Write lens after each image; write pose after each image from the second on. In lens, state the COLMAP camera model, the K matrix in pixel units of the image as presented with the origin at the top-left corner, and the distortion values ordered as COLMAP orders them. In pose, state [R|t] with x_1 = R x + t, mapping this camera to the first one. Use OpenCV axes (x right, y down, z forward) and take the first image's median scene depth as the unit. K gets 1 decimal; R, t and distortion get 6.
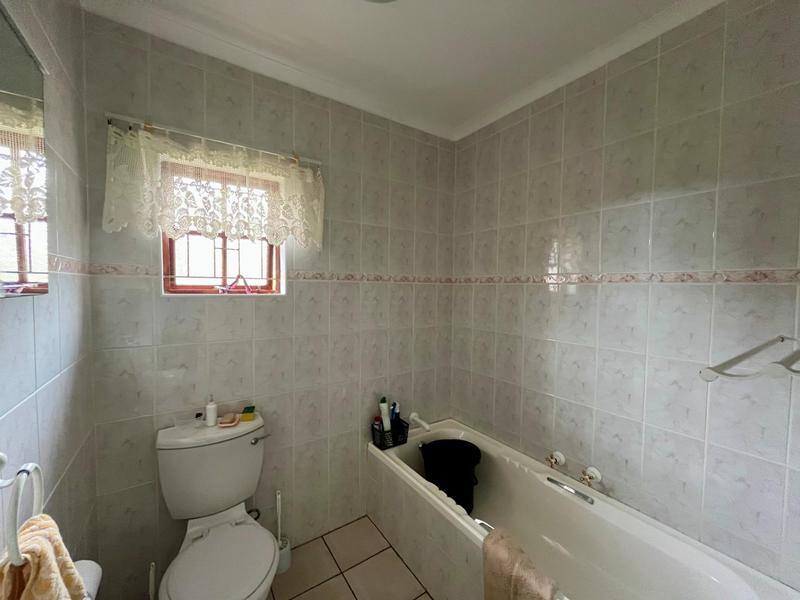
lens RADIAL K [[322.7, 0, 397.8], [0, 322.7, 297.4], [0, 0, 1]] dist [-0.003223, 0.000693]
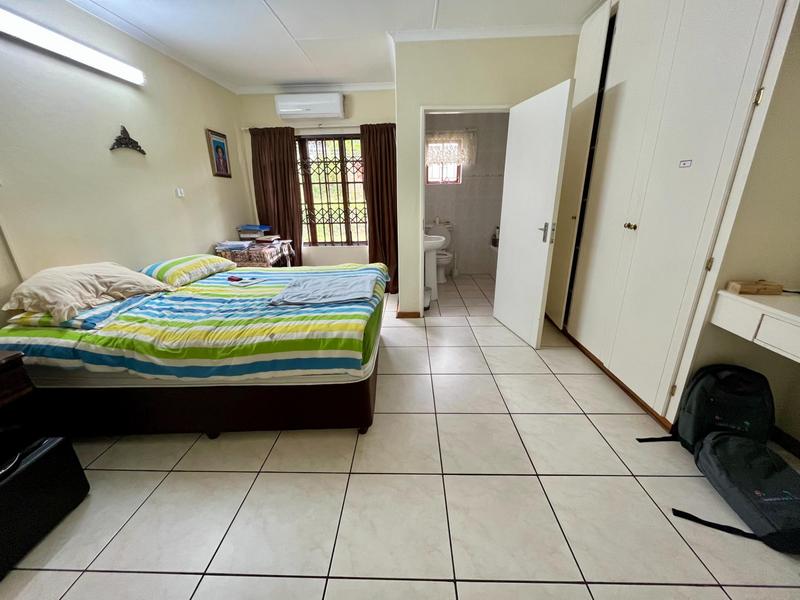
lens RADIAL K [[322.7, 0, 396.2], [0, 322.7, 299.5], [0, 0, 1]] dist [-0.003223, 0.000693]
pose [[0.809134, 0.161677, -0.564945, 0.946554], [0.011412, 0.956901, 0.290192, 0.137042], [0.587514, -0.241251, 0.772416, -1.752430]]
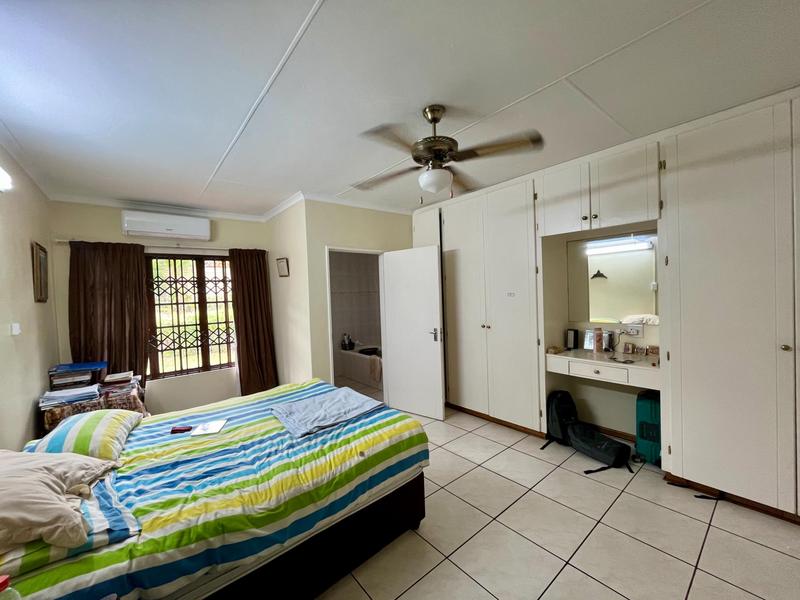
lens RADIAL K [[322.7, 0, 400.7], [0, 322.7, 297.1], [0, 0, 1]] dist [-0.003223, 0.000693]
pose [[0.994187, -0.048284, 0.096237, 0.218441], [0.049480, 0.998724, -0.010080, 0.041271], [-0.095628, 0.014783, 0.995307, -2.254589]]
